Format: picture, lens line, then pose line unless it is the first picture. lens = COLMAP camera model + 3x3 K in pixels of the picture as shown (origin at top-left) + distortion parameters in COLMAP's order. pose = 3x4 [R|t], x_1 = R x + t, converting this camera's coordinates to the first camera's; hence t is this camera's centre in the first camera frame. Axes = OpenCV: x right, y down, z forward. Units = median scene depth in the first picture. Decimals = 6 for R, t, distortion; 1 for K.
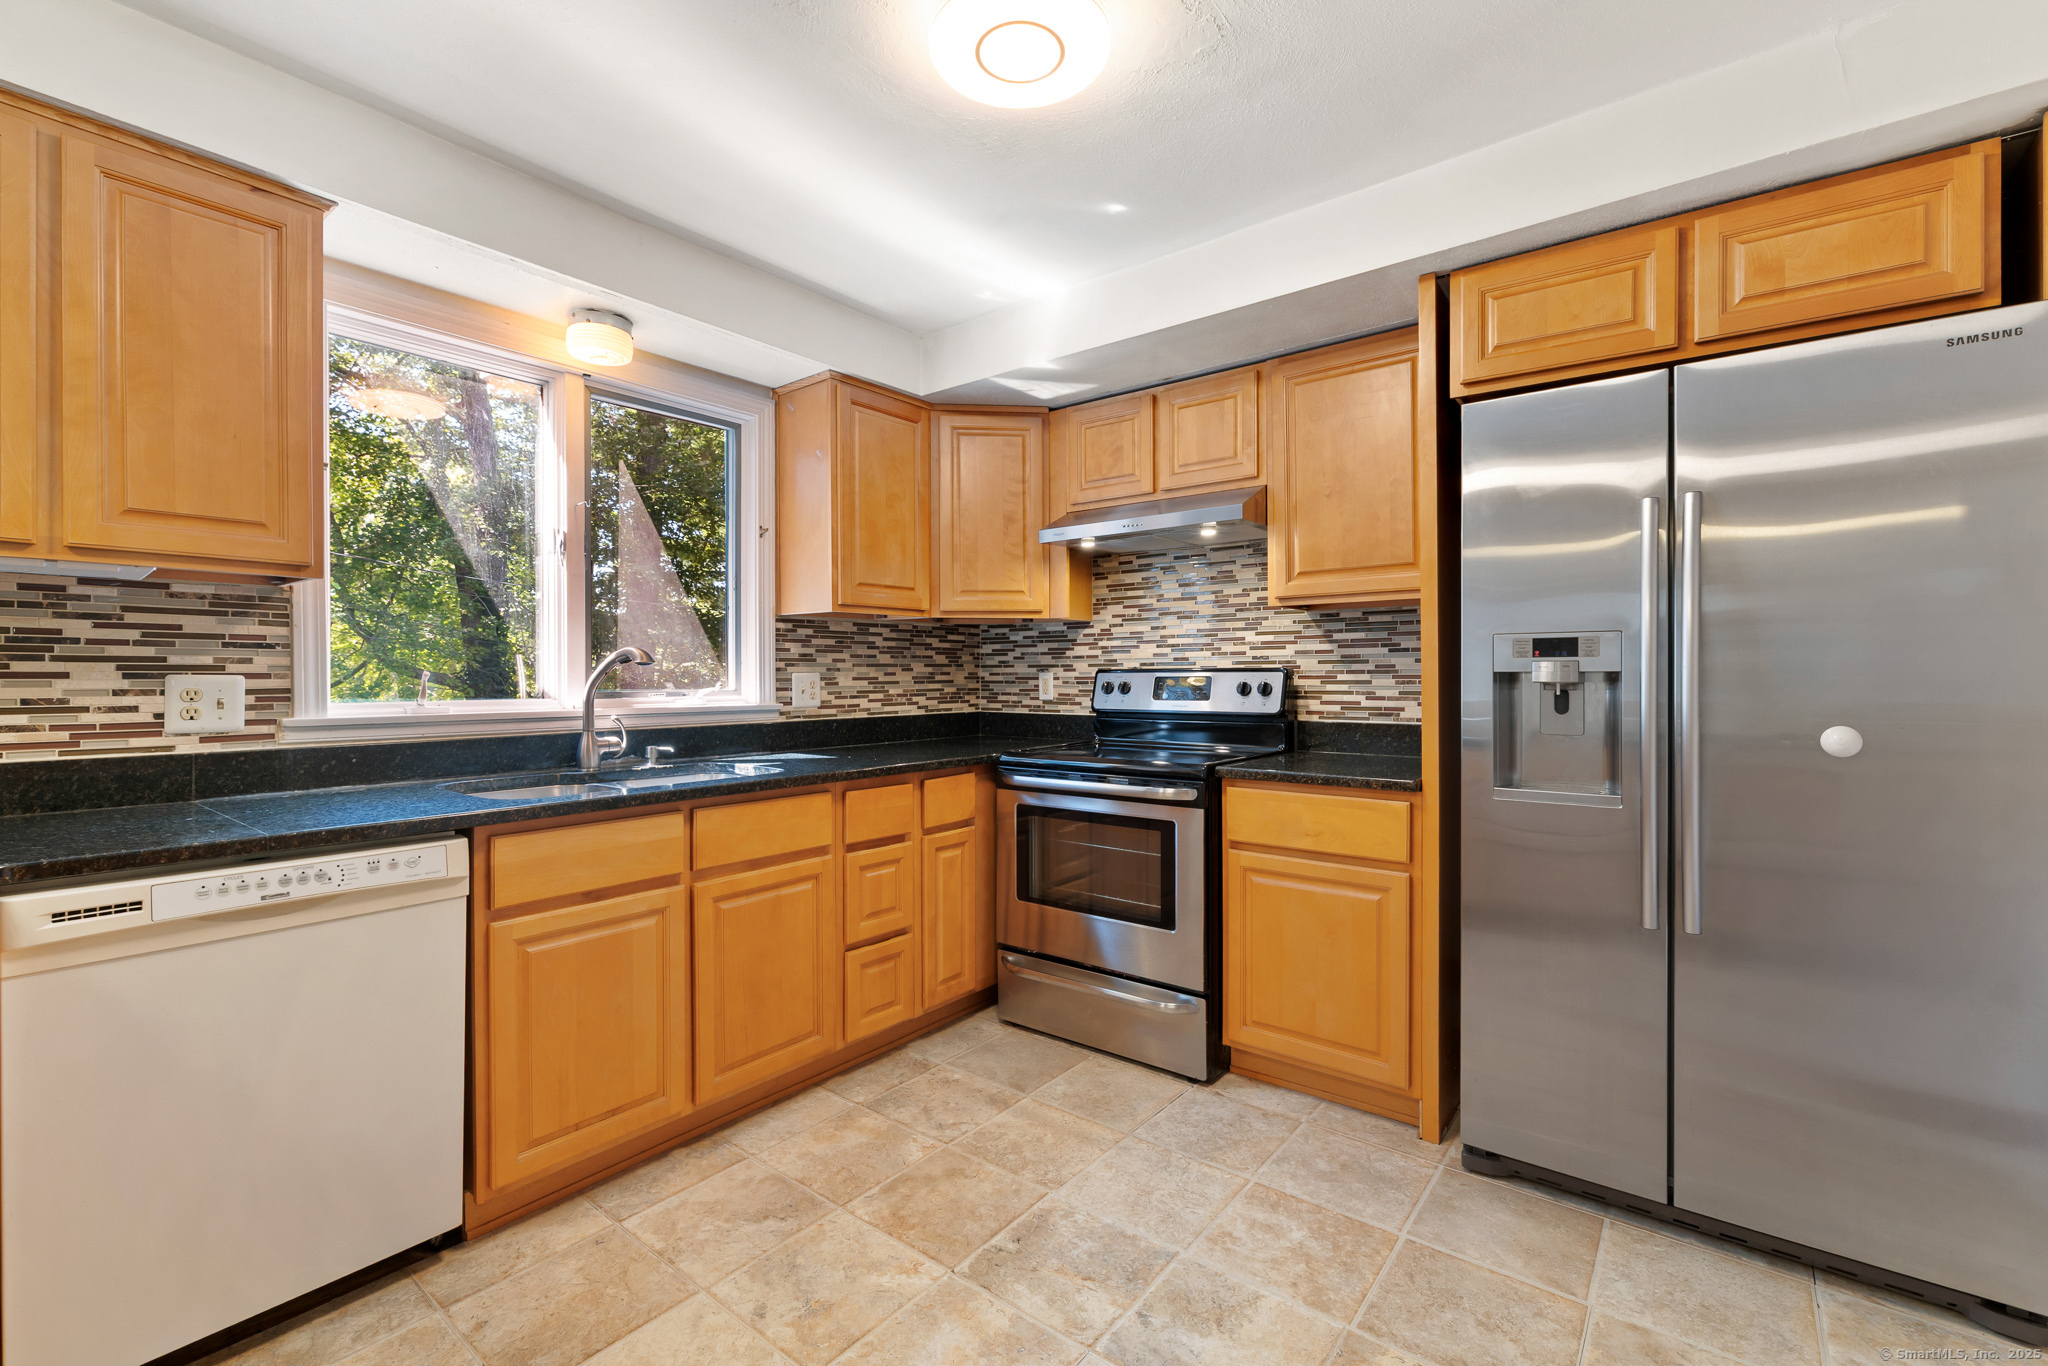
lens RADIAL K [[879.5, 0, 1021.5], [0, 879.5, 679.6], [0, 0, 1]] dist [-0.002282, 0.001082]
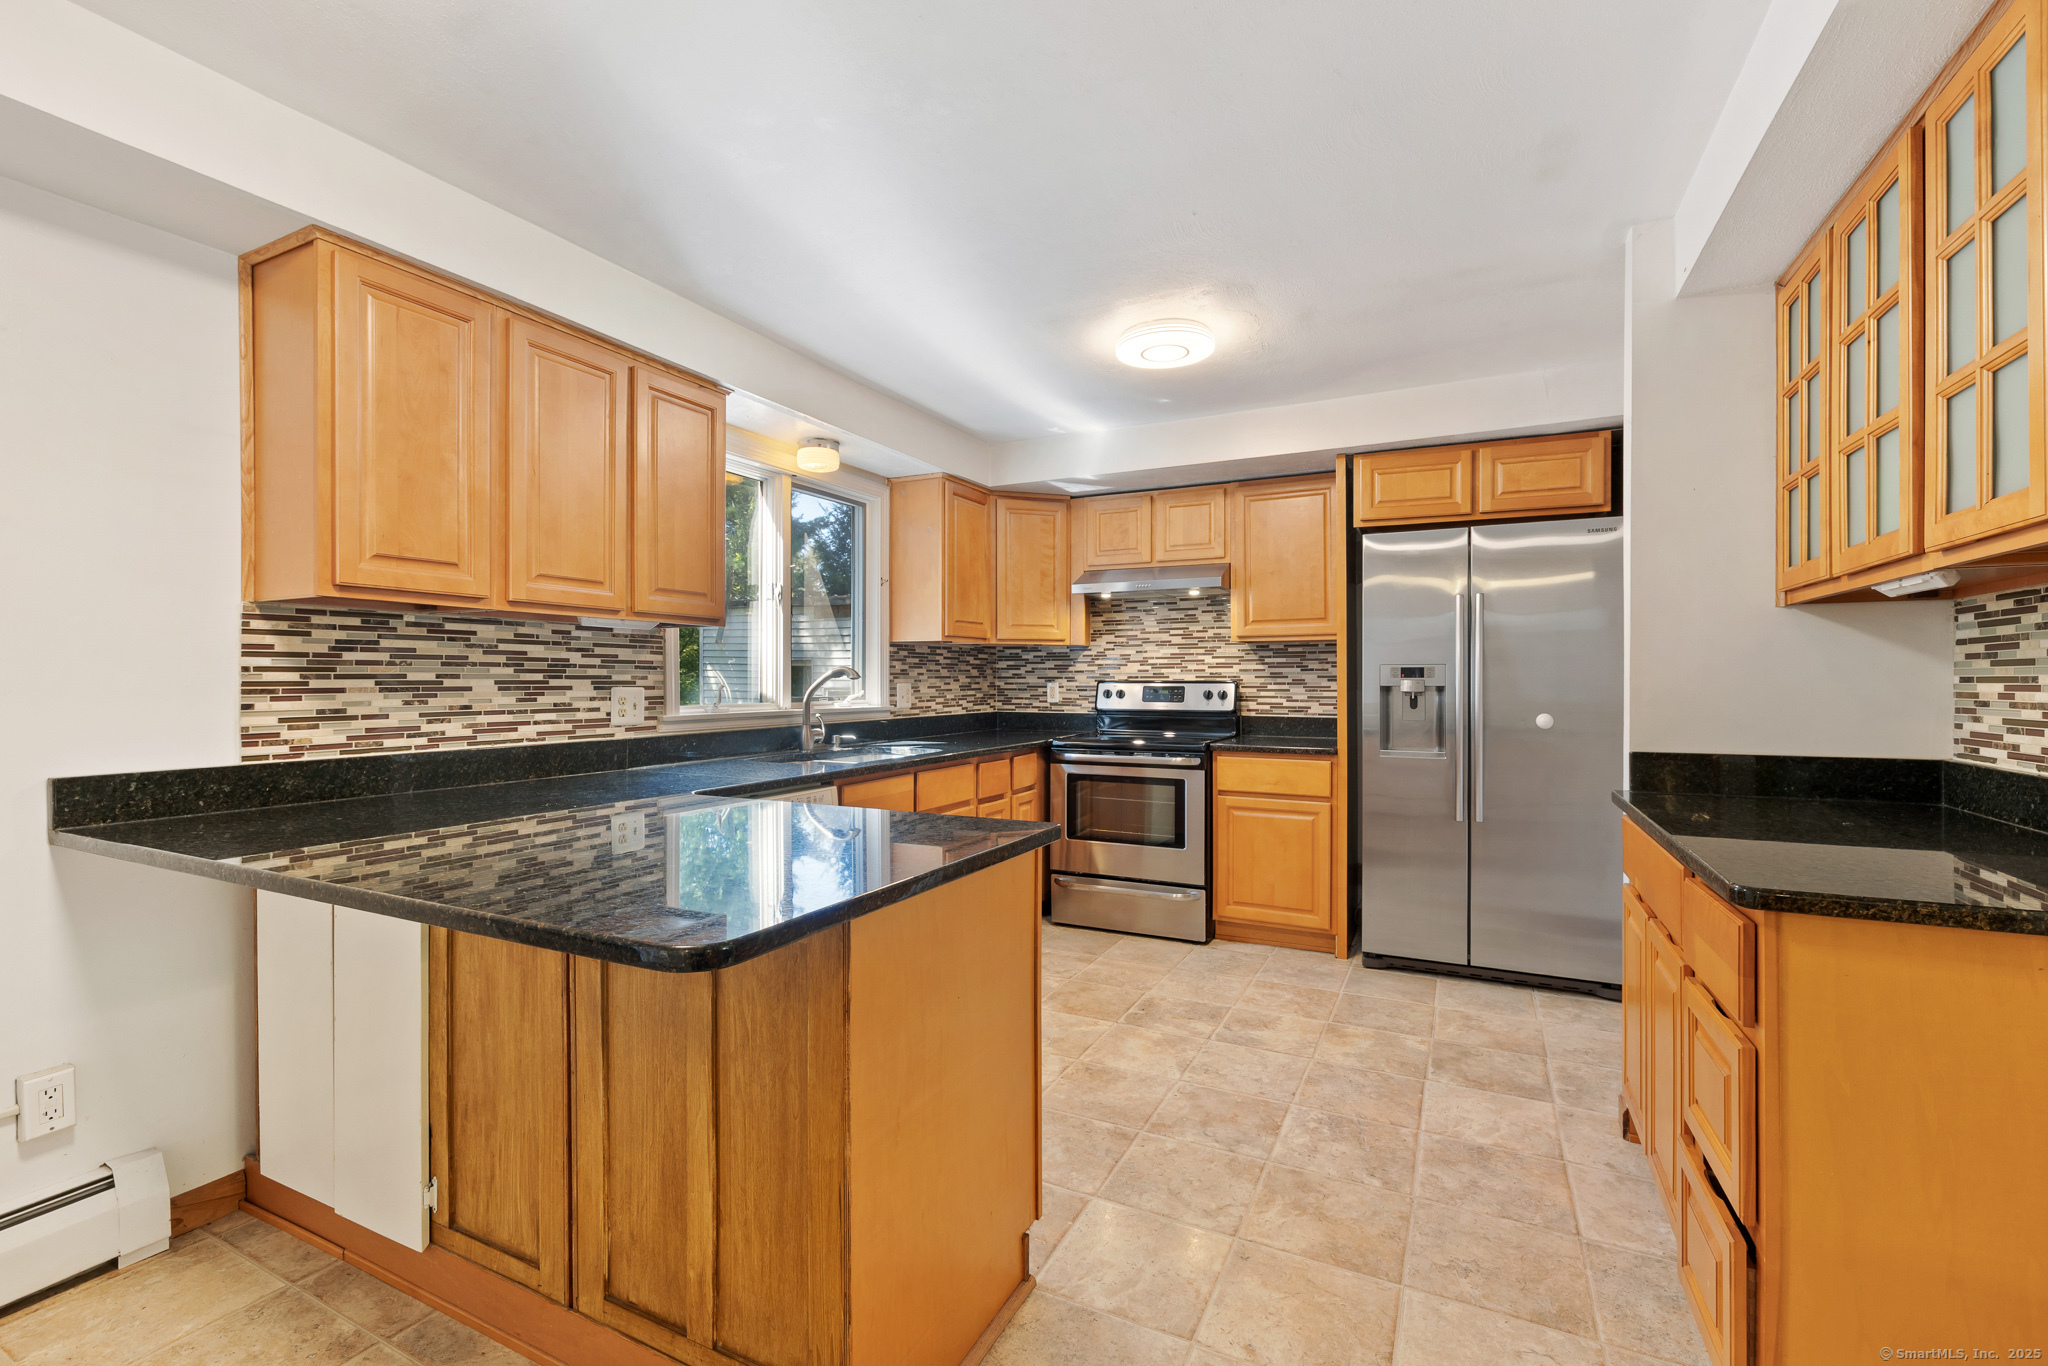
lens RADIAL K [[879.5, 0, 1026.5], [0, 879.5, 681.0], [0, 0, 1]] dist [-0.002282, 0.001082]
pose [[0.978870, 0.002086, 0.204475, -0.415219], [-0.001624, 0.999996, -0.002425, -0.009952], [-0.204479, 0.002041, 0.978869, -0.471258]]
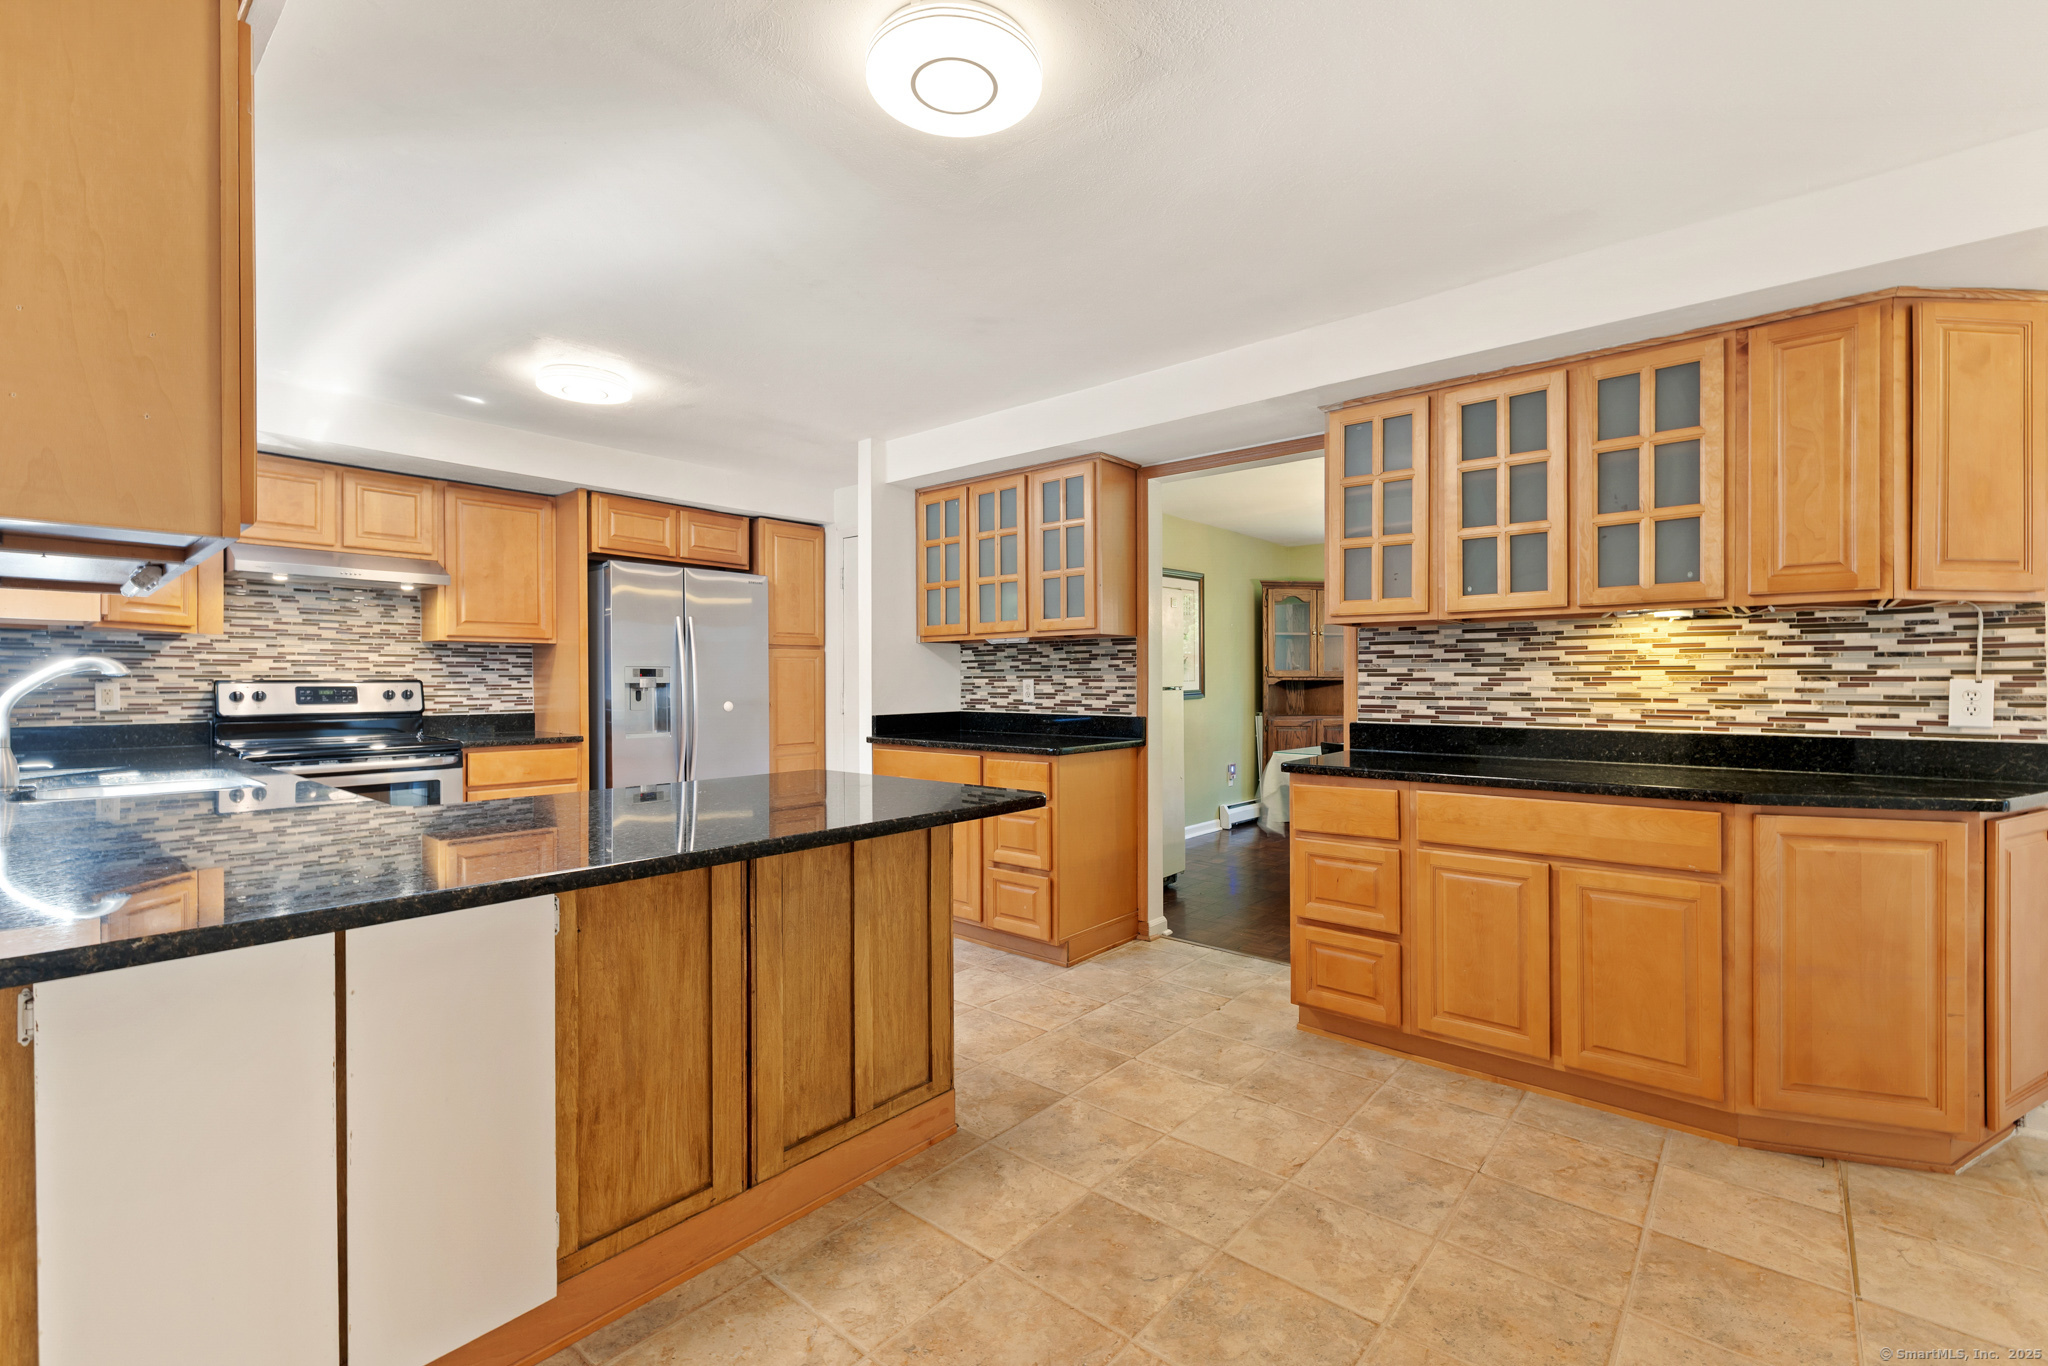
lens RADIAL K [[879.5, 0, 1024.1], [0, 879.5, 682.7], [0, 0, 1]] dist [-0.002282, 0.001082]
pose [[0.039561, 0.001320, 0.999216, -1.297542], [0.006735, 0.999976, -0.001588, 0.000495], [-0.999194, 0.006793, 0.039551, -0.087012]]
